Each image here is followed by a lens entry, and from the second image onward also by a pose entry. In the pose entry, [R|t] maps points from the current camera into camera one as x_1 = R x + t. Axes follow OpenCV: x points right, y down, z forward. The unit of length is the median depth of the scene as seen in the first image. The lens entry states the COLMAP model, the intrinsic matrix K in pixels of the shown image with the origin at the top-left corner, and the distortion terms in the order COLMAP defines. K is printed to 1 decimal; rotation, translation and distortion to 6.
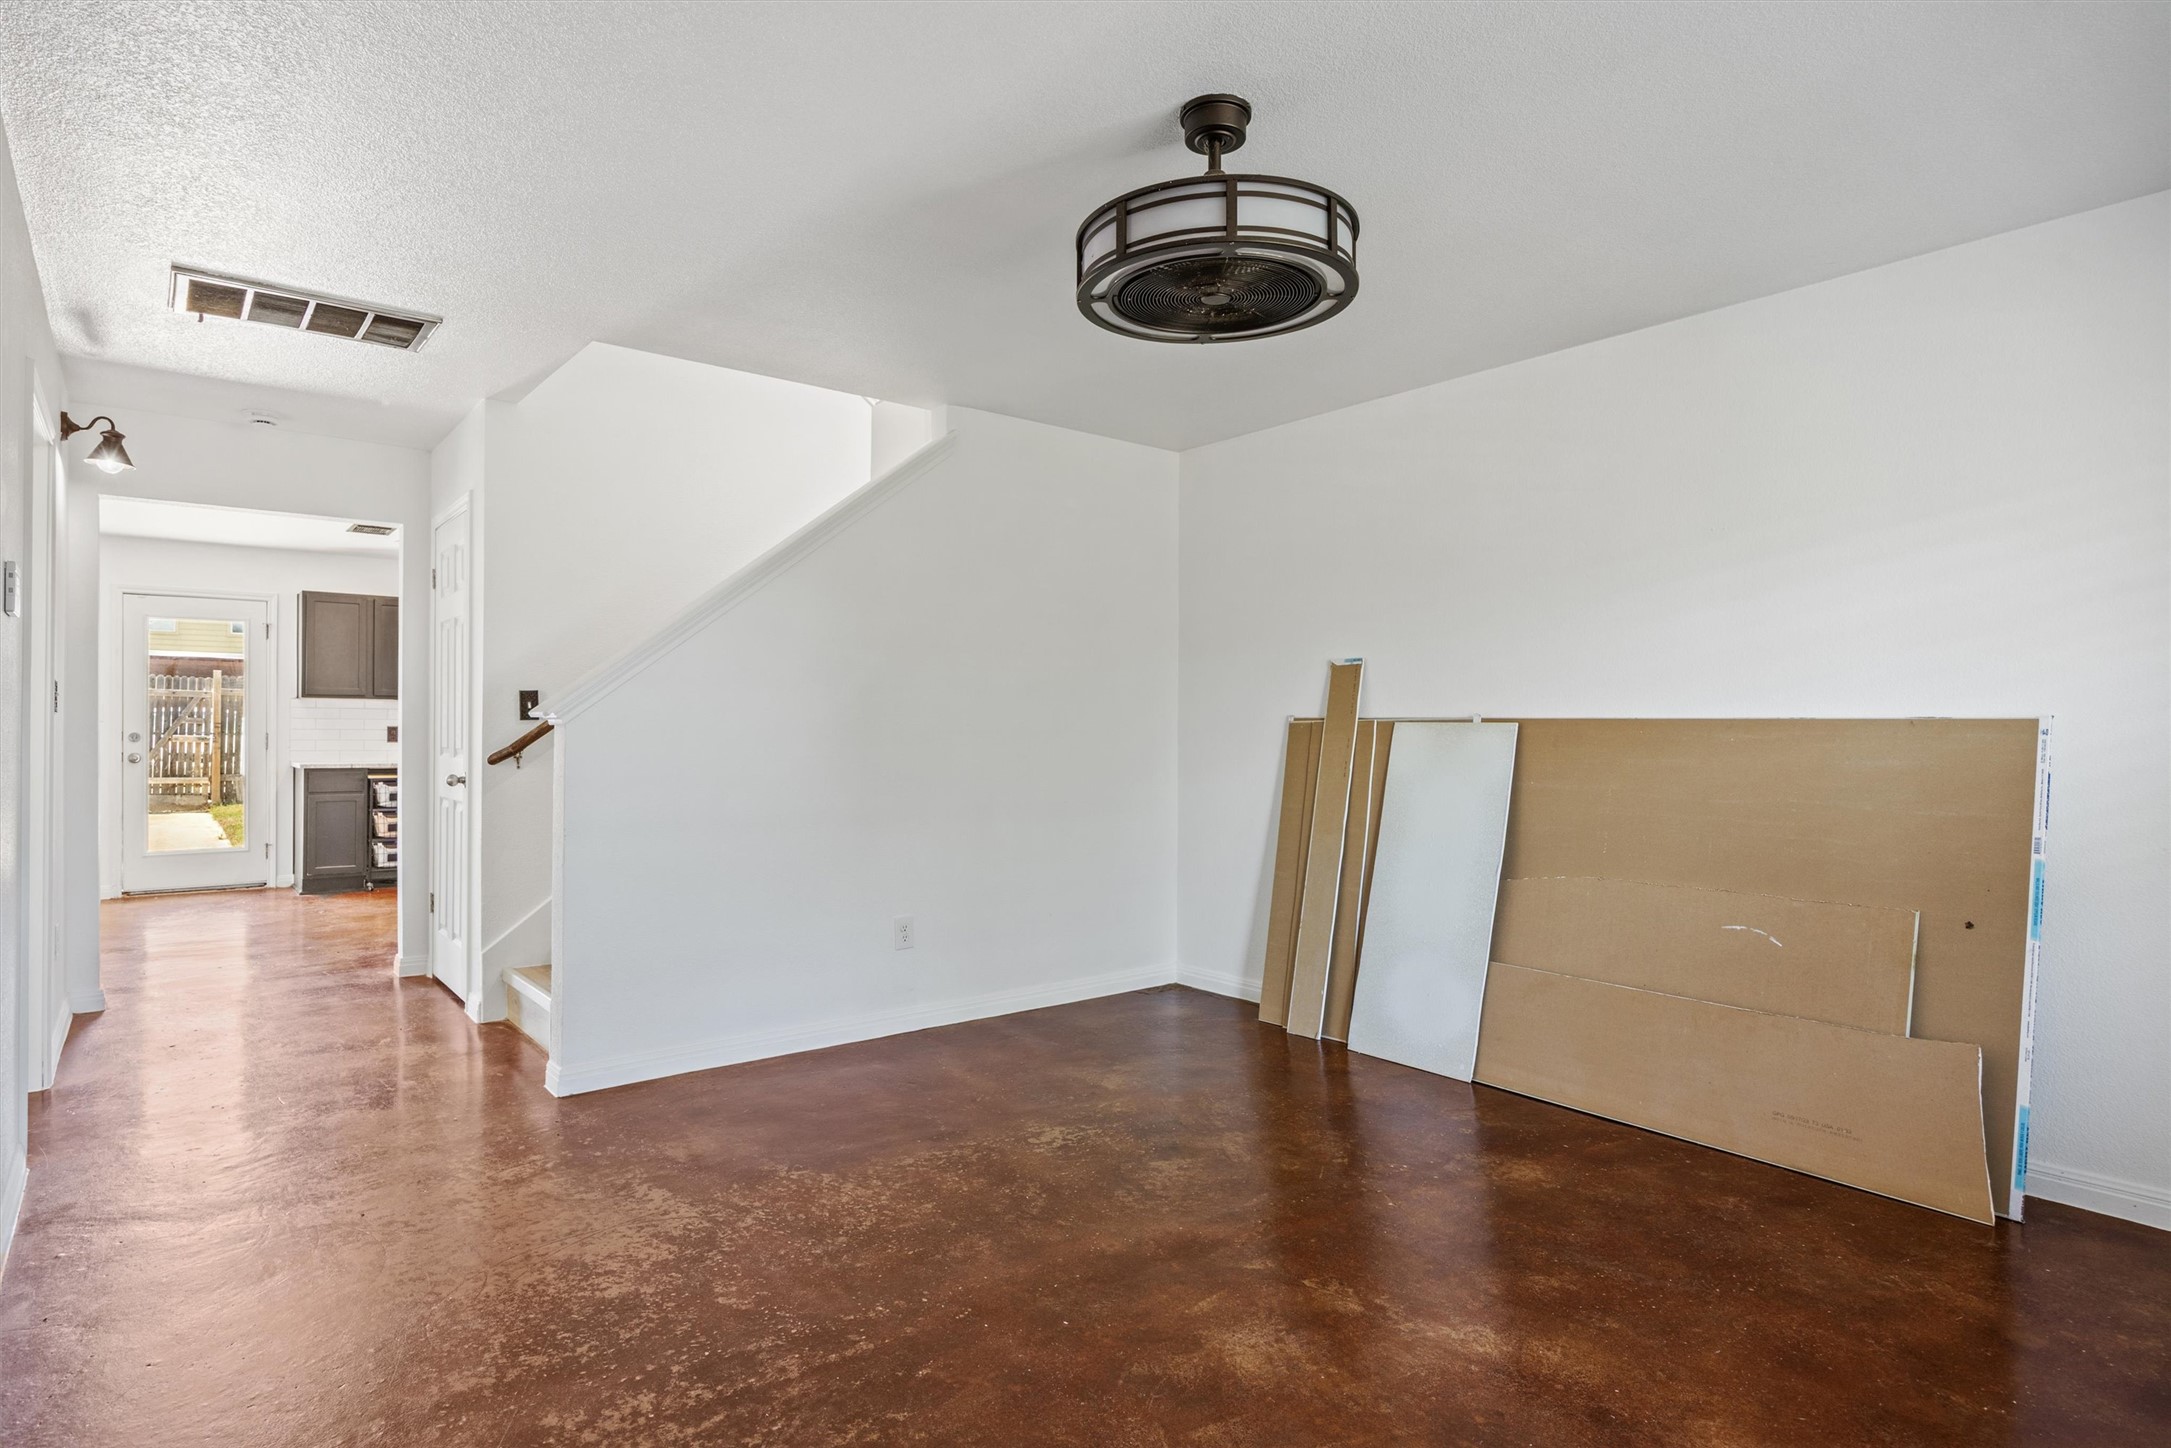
lens RADIAL K [[1223.1, 0, 1085.5], [0, 1223.1, 724.0], [0, 0, 1]] dist [0.001715, 0.000193]
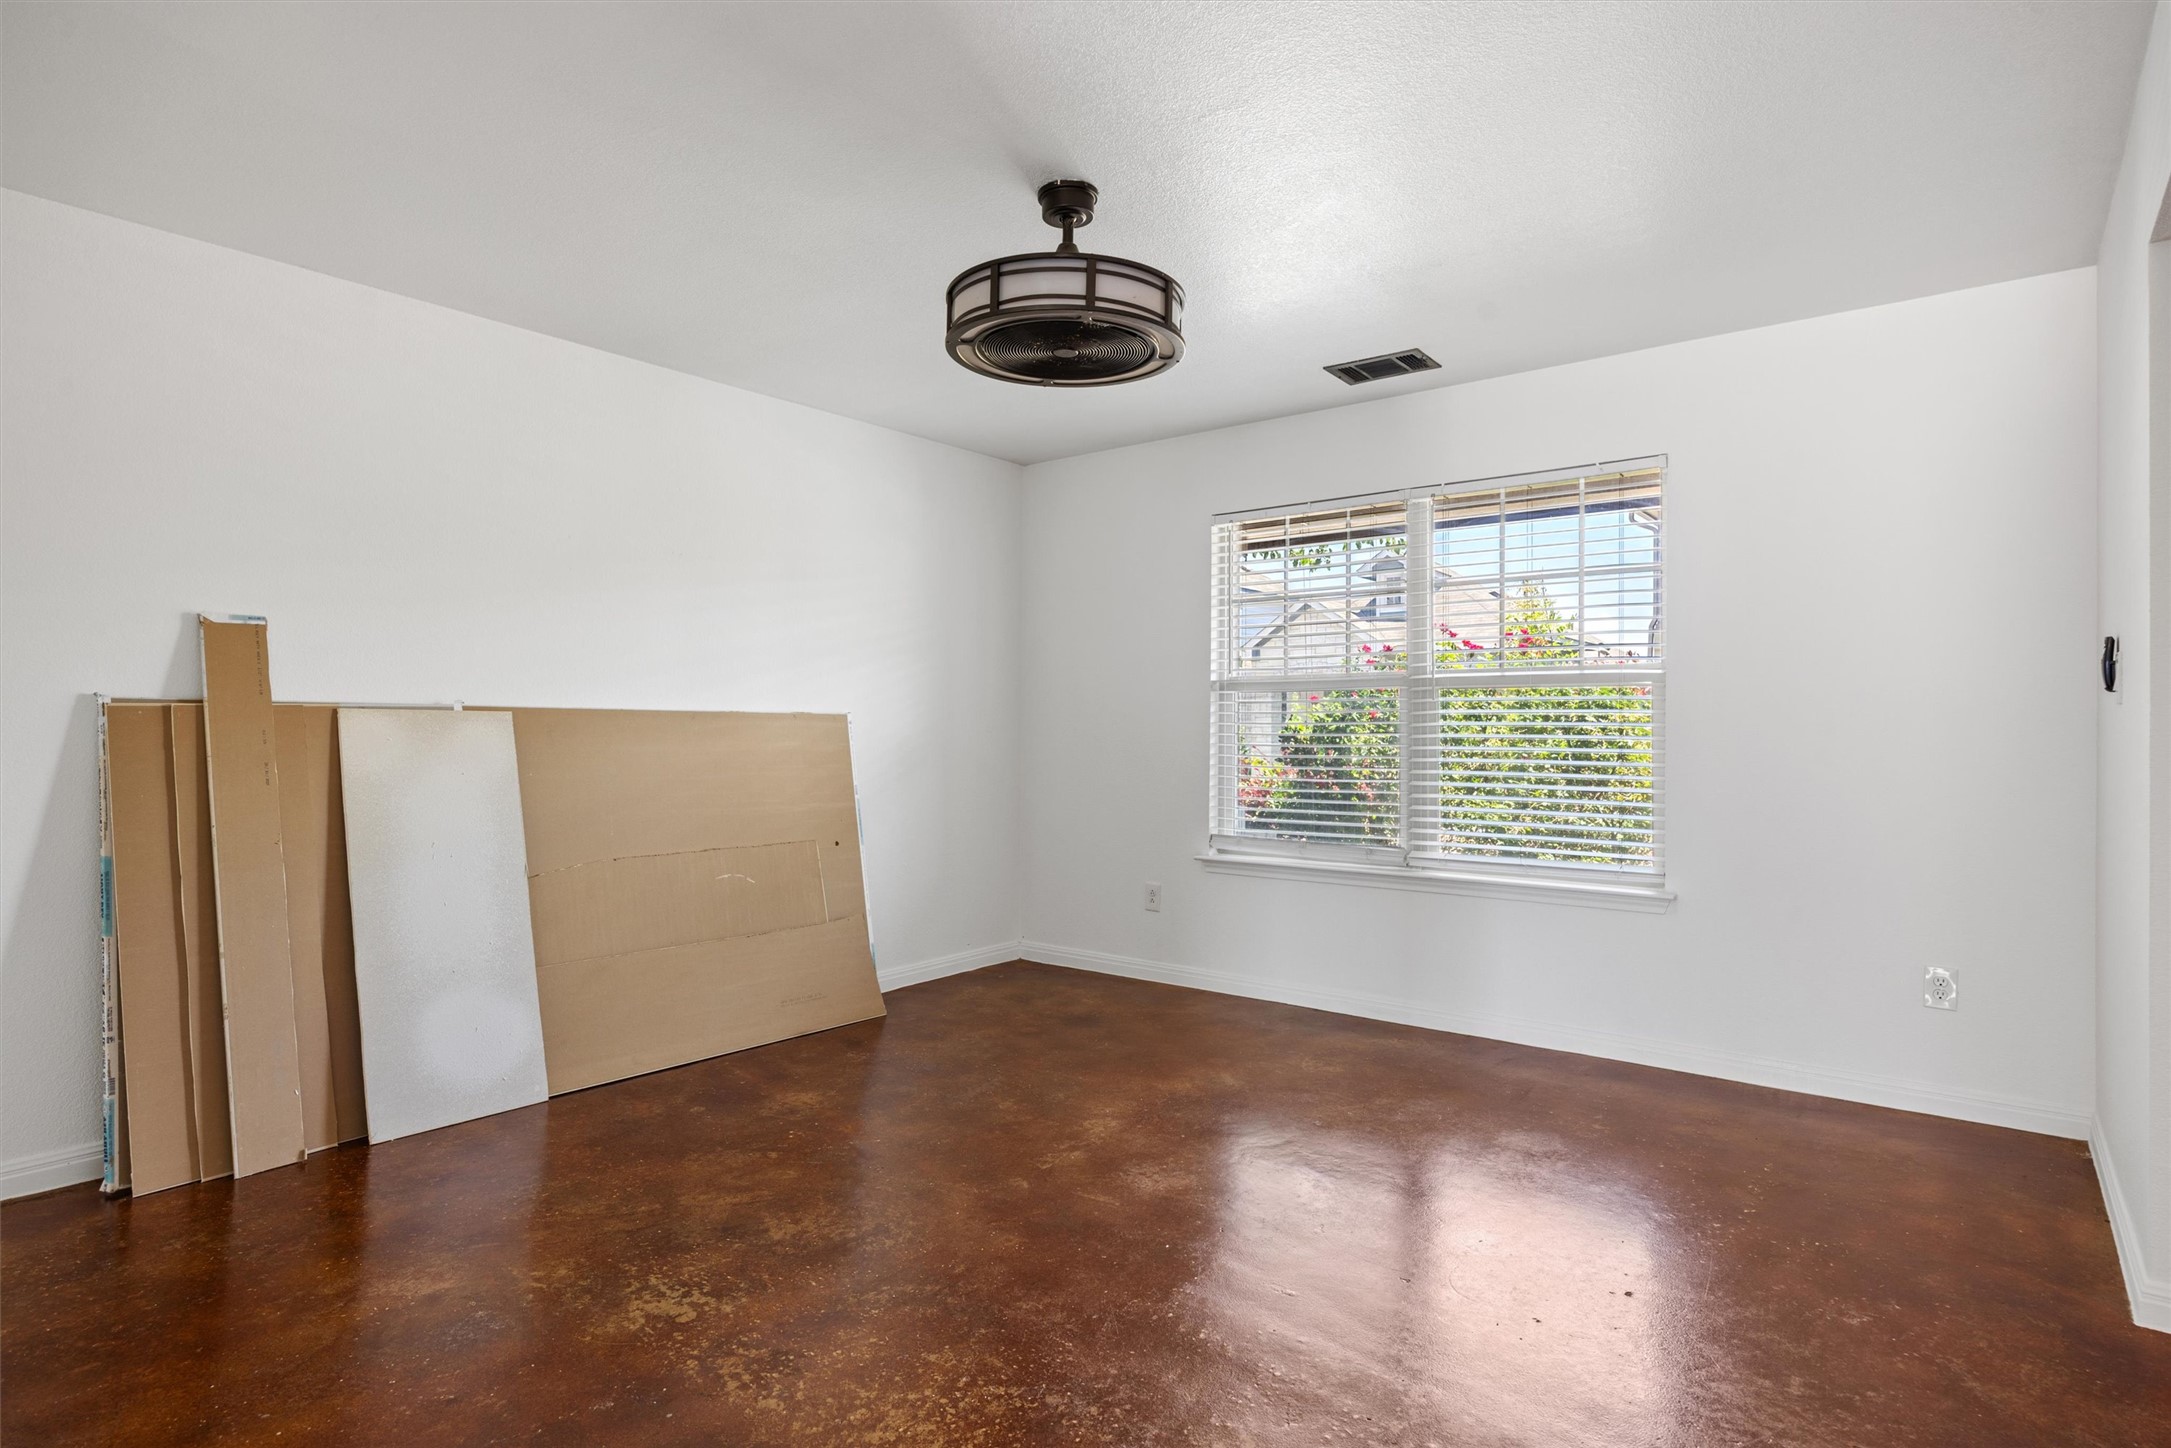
lens RADIAL K [[1149.2, 0, 1088.1], [0, 1149.2, 769.9], [0, 0, 1]] dist [0.001321, 0.000274]
pose [[-0.243189, -0.041136, 0.969106, -0.701075], [-0.007798, 0.999151, 0.040454, 0.004886], [-0.969948, 0.002281, -0.243303, 0.923793]]
